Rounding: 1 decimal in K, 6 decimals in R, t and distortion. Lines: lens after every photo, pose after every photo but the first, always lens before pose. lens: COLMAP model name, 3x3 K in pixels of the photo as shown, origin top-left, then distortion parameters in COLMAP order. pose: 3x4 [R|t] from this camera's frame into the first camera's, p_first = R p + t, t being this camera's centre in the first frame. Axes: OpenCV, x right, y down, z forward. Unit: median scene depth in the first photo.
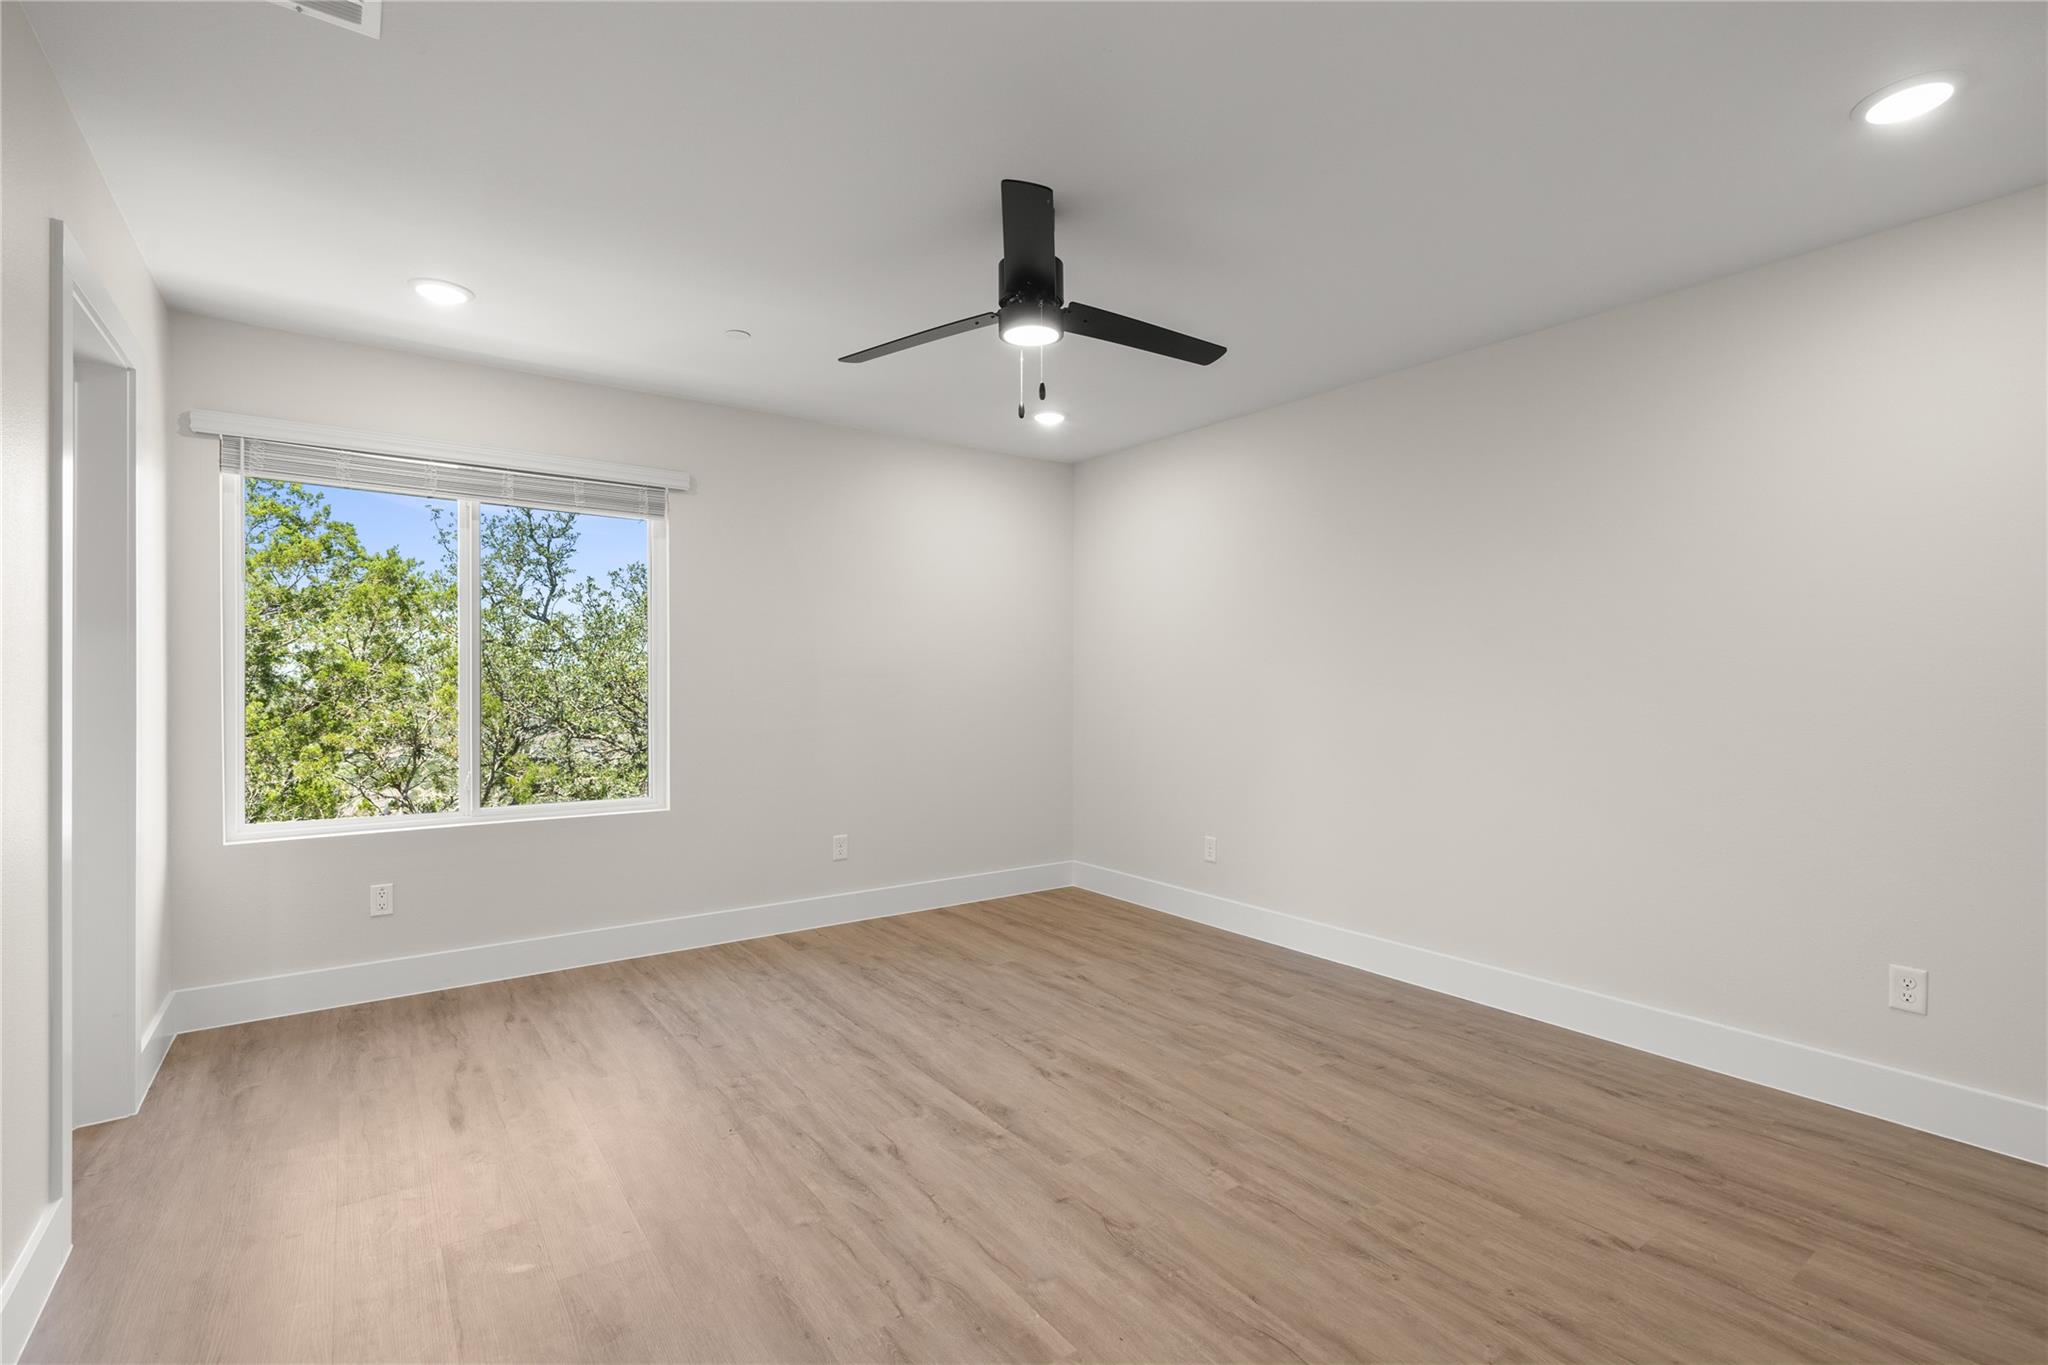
lens RADIAL K [[931.5, 0, 1023.2], [0, 931.5, 677.8], [0, 0, 1]] dist [-0.003970, -0.000851]
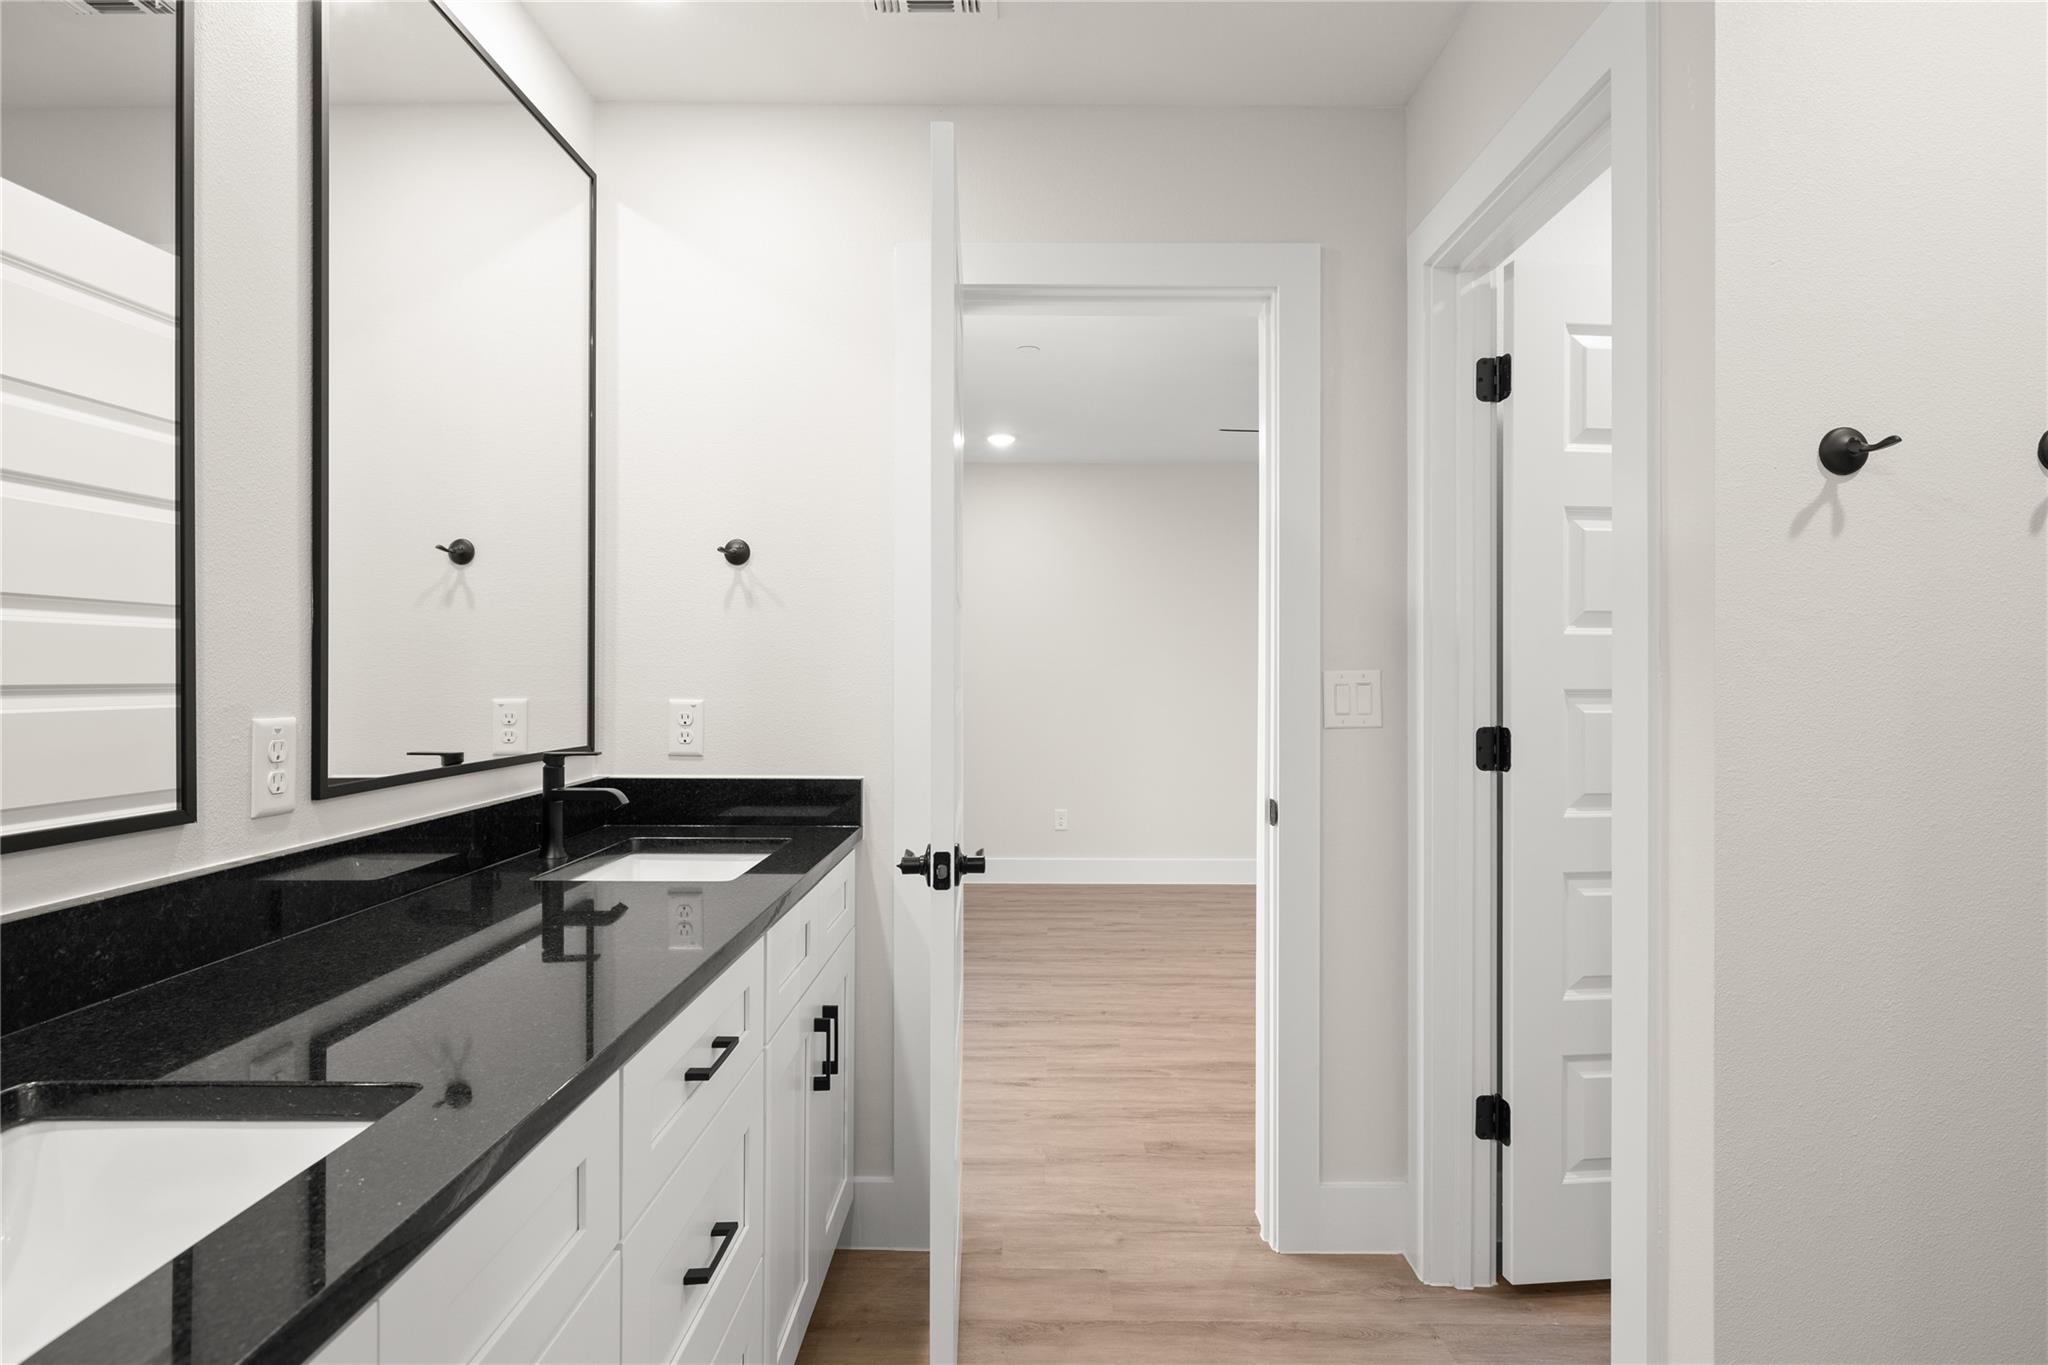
lens RADIAL K [[1111.6, 0, 1025.9], [0, 1111.6, 674.8], [0, 0, 1]] dist [0.000353, 0.000048]
pose [[0.603775, -0.003033, 0.797149, -1.844194], [0.000656, 0.999994, 0.003308, -0.007766], [-0.797154, -0.001474, 0.603774, 0.365228]]
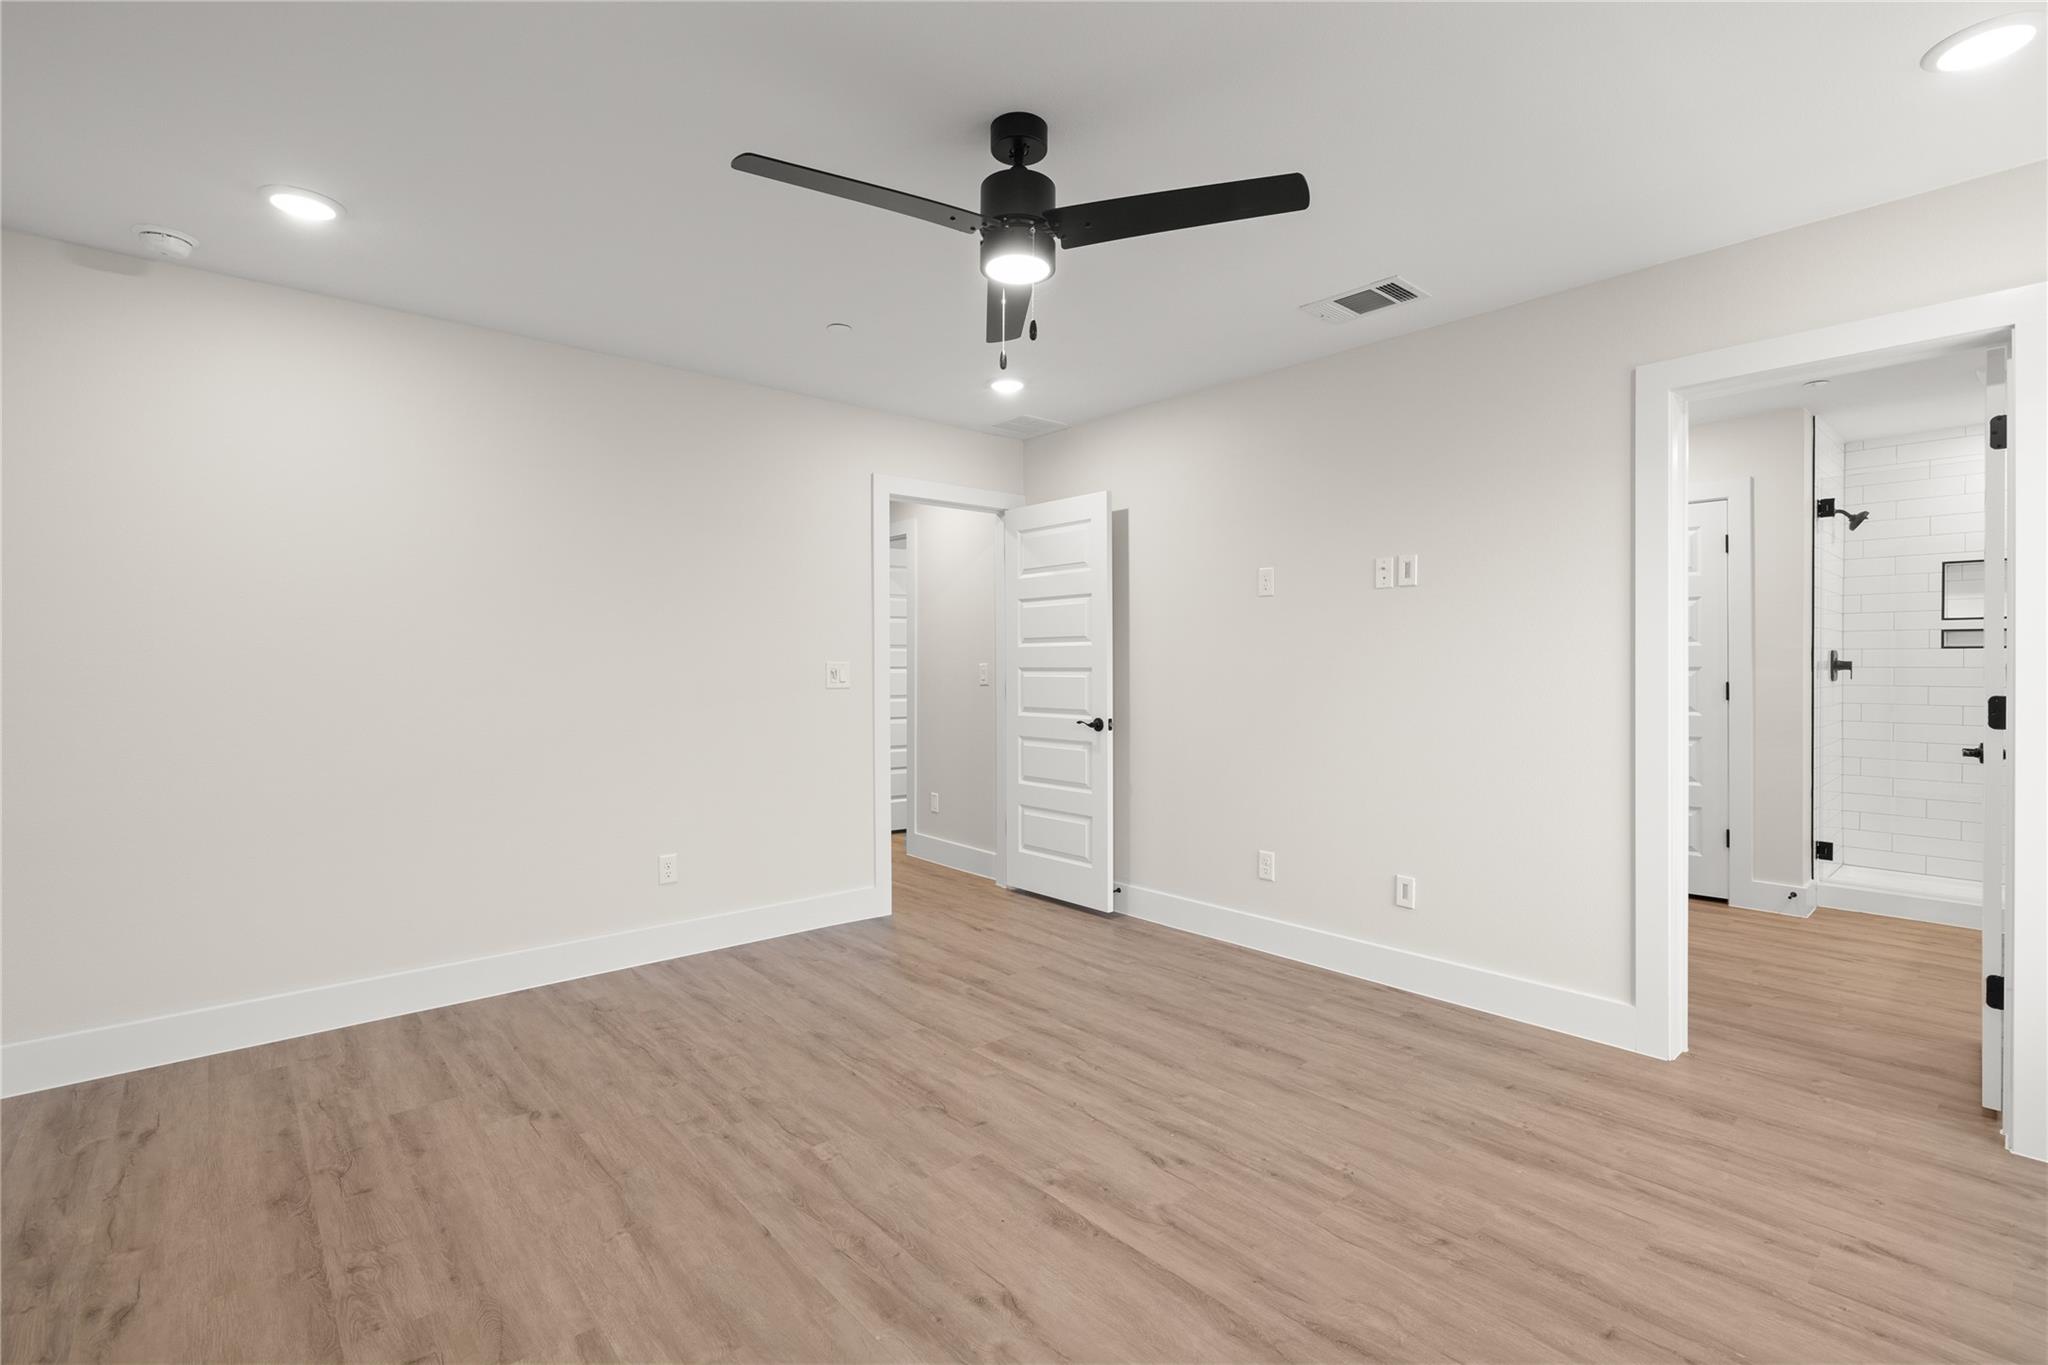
lens RADIAL K [[931.5, 0, 1010.9], [0, 931.5, 671.4], [0, 0, 1]] dist [-0.003970, -0.000851]
pose [[-0.996731, -0.000204, -0.080797, 0.088745], [-0.000837, 0.999969, 0.007792, -0.001394], [0.080793, 0.007834, -0.996700, 1.957780]]
